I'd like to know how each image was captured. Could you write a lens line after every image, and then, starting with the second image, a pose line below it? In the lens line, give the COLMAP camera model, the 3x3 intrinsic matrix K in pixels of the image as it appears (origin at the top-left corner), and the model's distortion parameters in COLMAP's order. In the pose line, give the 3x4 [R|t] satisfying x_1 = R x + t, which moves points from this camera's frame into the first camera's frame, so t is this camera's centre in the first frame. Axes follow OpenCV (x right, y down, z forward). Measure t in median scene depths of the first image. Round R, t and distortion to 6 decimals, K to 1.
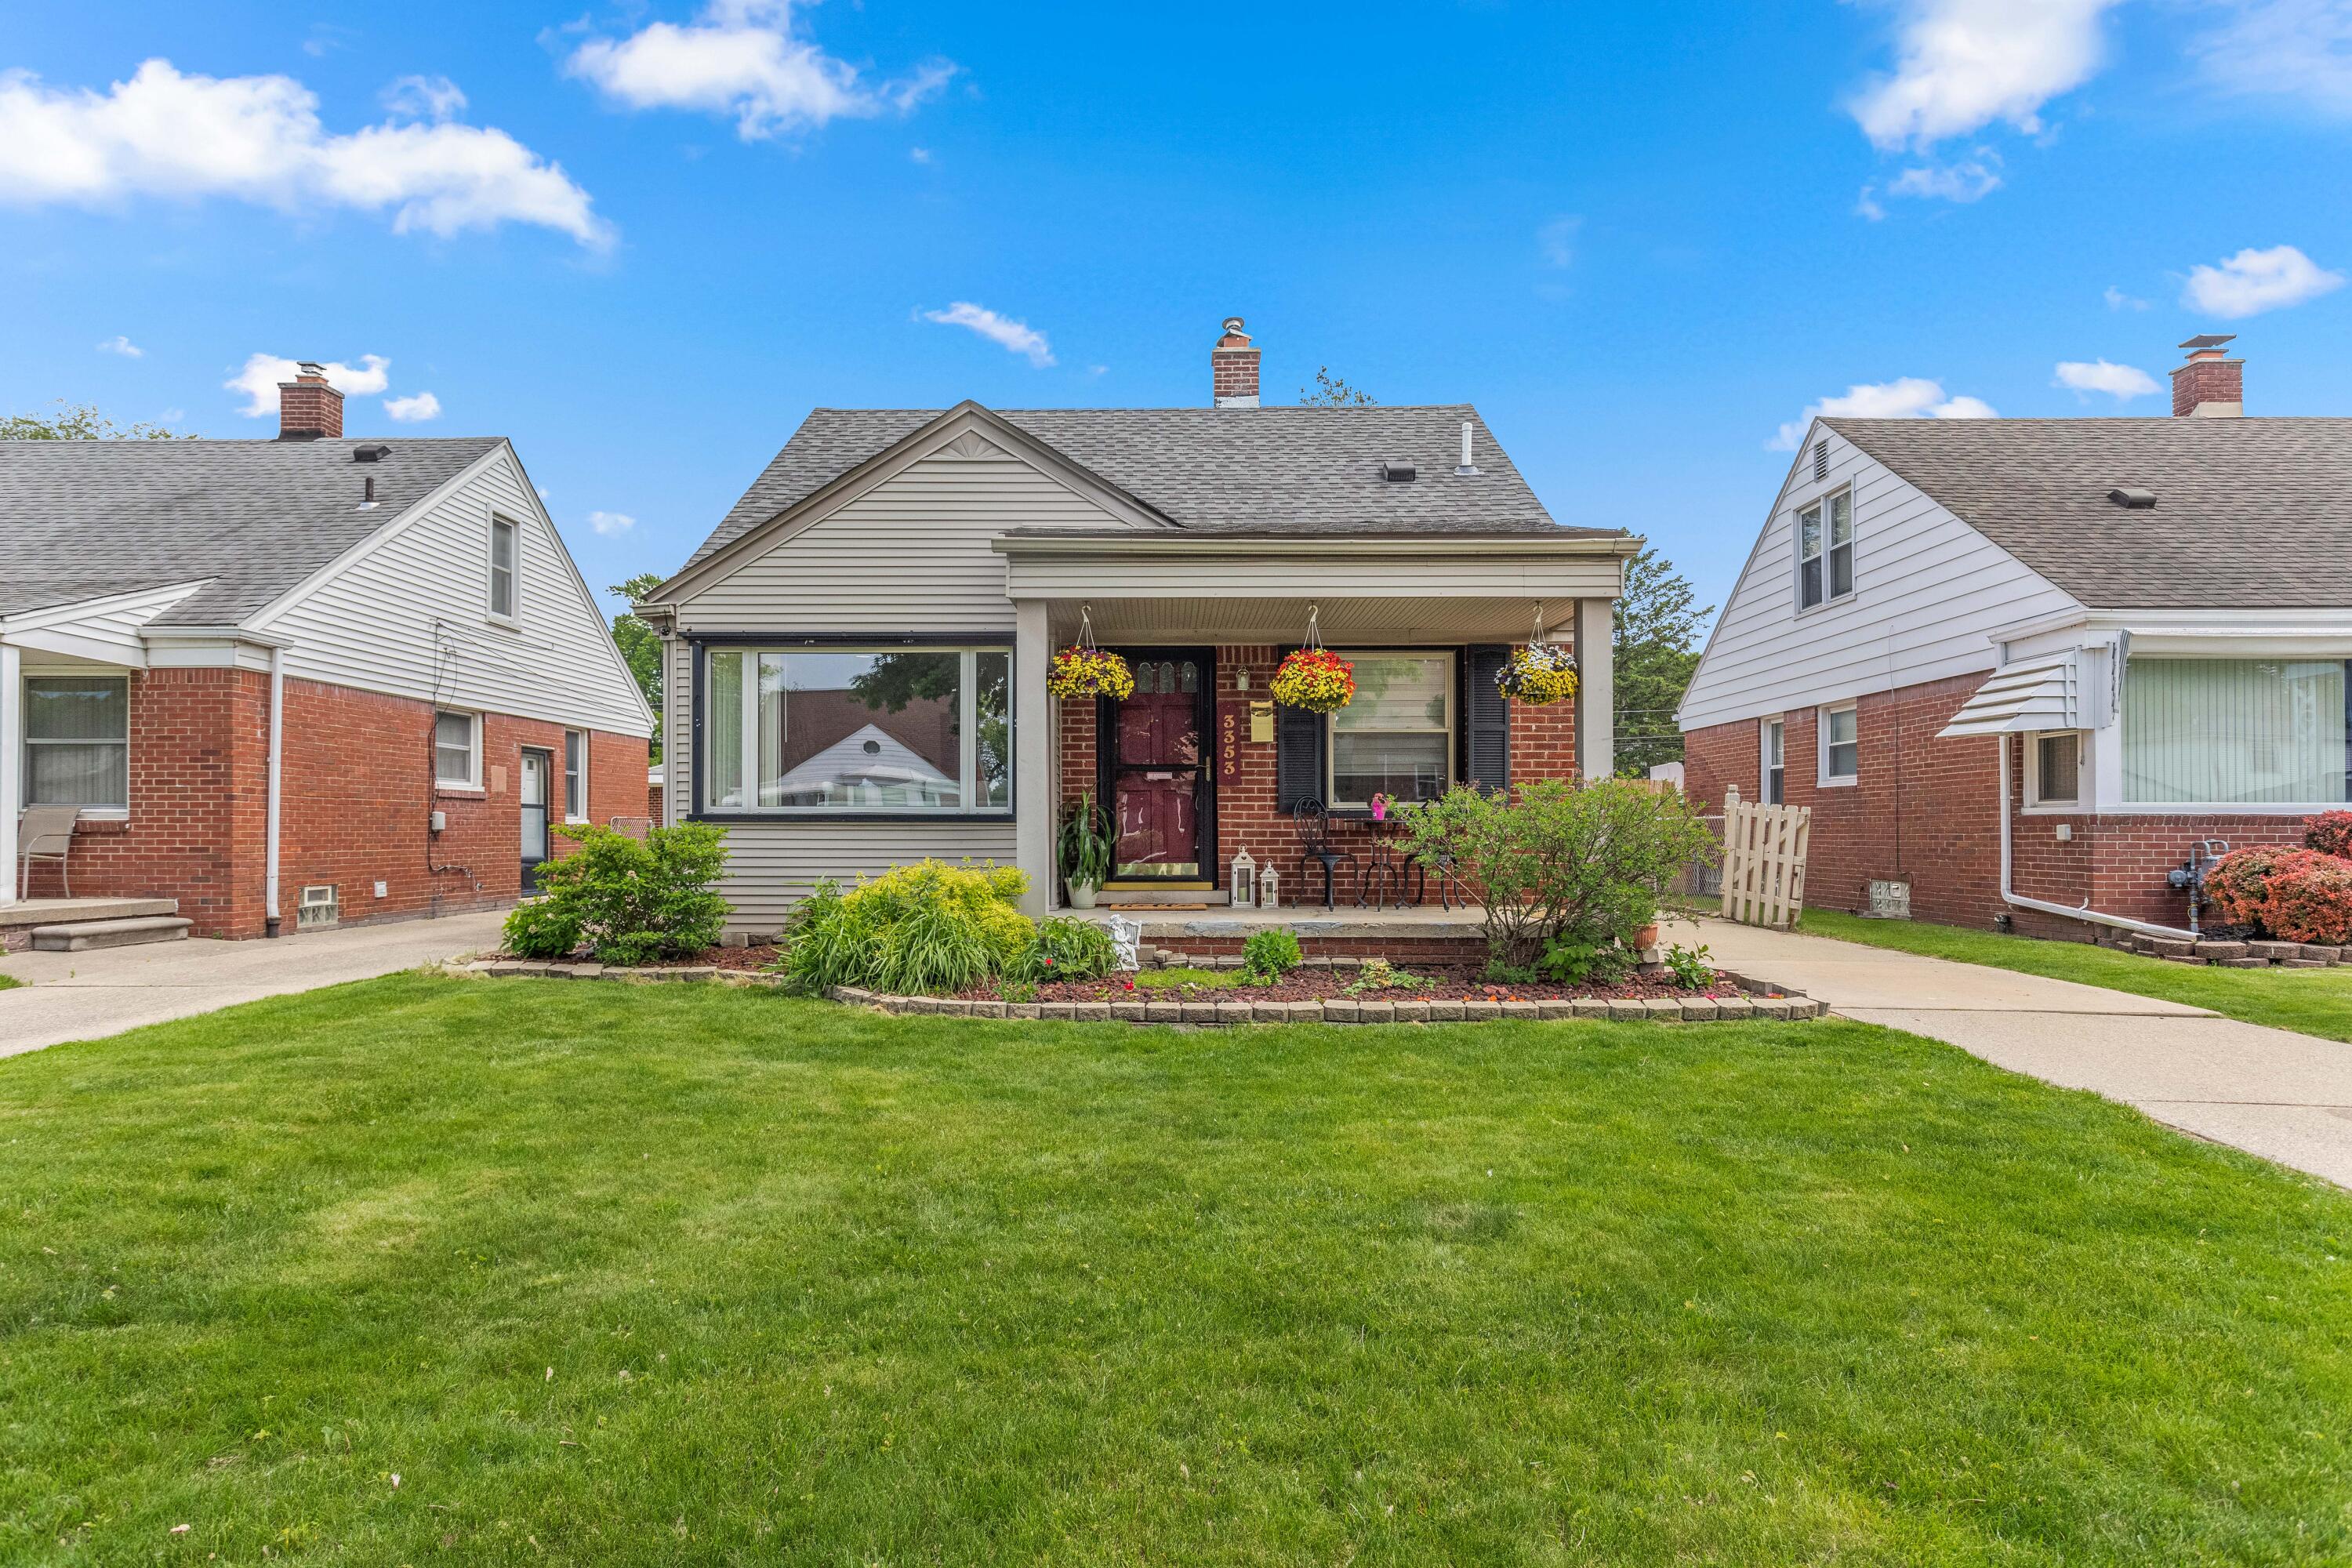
lens RADIAL K [[1249.9, 0, 1174.3], [0, 1249.9, 782.6], [0, 0, 1]] dist [-0.001679, 0.003133]
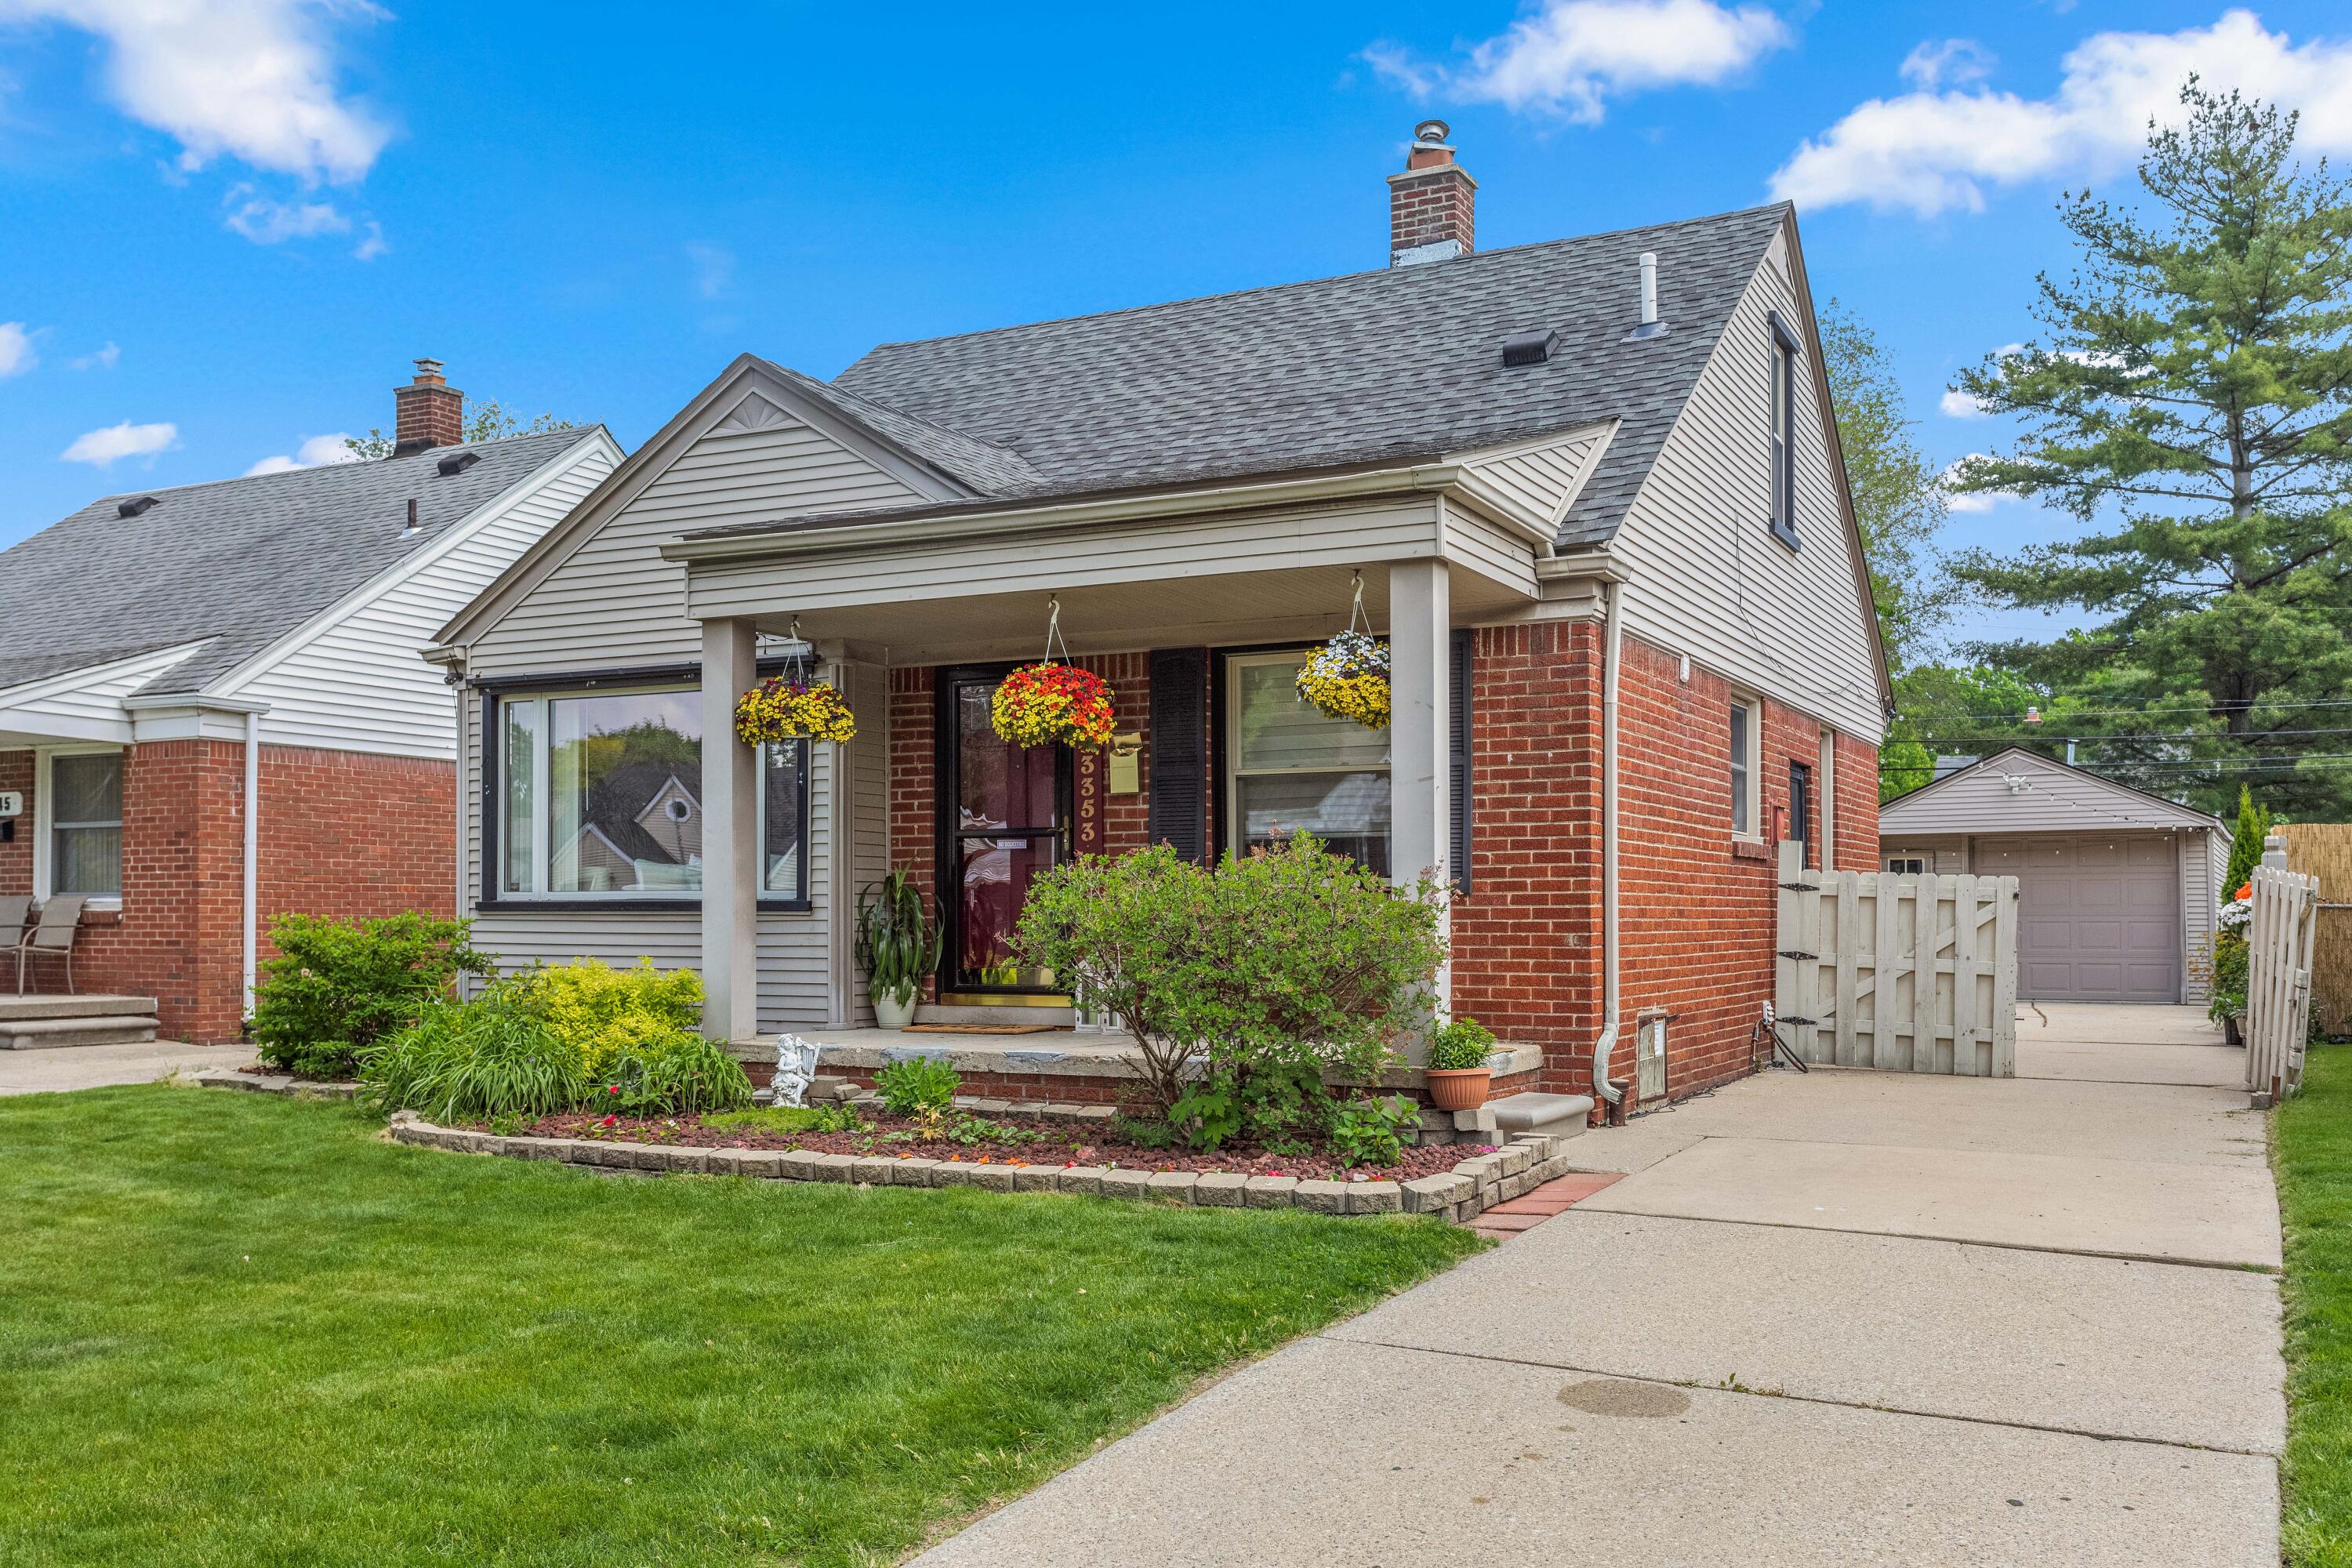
lens RADIAL K [[2042.1, 0, 1193.7], [0, 2042.1, 837.7], [0, 0, 1]] dist [0.005213, -0.003769]
pose [[0.896918, -0.018182, -0.441824, 0.597665], [0.017456, 0.999831, -0.005711, -0.000838], [0.441853, -0.002590, 0.897084, 0.007299]]
